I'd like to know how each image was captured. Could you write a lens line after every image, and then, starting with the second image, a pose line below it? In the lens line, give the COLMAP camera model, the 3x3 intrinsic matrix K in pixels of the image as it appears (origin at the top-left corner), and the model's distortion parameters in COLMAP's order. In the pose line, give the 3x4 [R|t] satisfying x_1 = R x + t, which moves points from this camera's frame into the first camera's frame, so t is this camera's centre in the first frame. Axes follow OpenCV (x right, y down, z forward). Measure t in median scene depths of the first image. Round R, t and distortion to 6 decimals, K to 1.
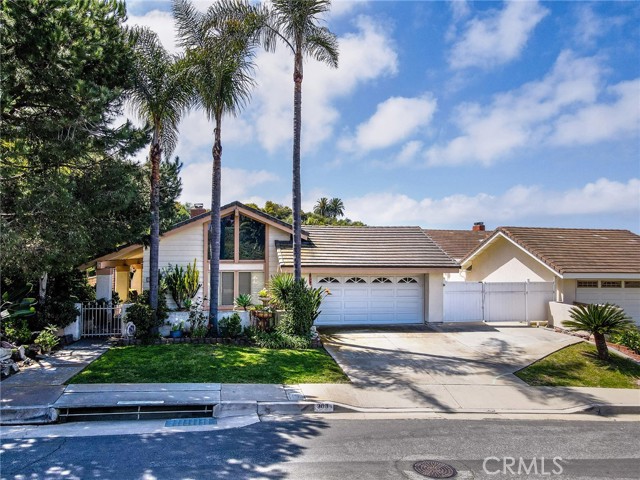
lens RADIAL K [[463.1, 0, 322.4], [0, 463.1, 241.1], [0, 0, 1]] dist [-0.001019, 0.020776]
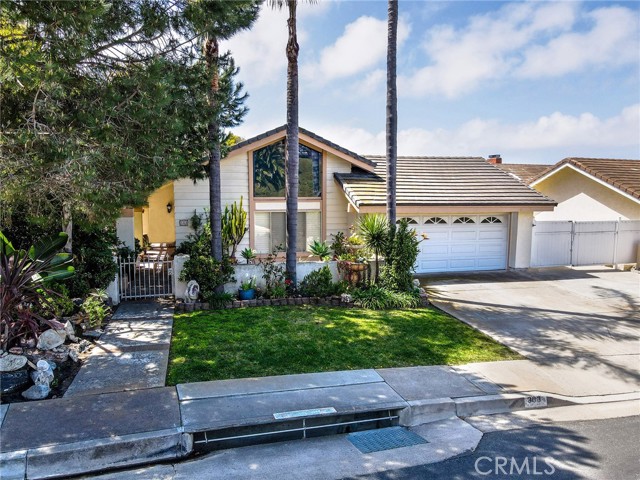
lens RADIAL K [[466.4, 0, 320.0], [0, 466.4, 240.0], [0, 0, 1]] dist [-0.005090, 0.028830]
pose [[0.995355, -0.013674, 0.095297, -0.288656], [0.000467, 0.990536, 0.137250, 0.004184], [-0.096272, -0.136568, 0.985942, 0.244813]]
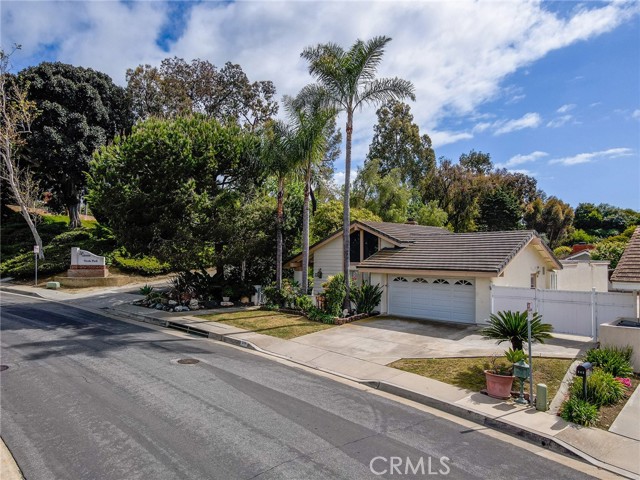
lens RADIAL K [[466.4, 0, 320.0], [0, 466.4, 240.0], [0, 0, 1]] dist [-0.005090, 0.028830]
pose [[0.602851, -0.031400, -0.797236, 1.155330], [0.017590, 0.999505, -0.026066, 0.011059], [0.797660, 0.001690, 0.603105, 0.114495]]
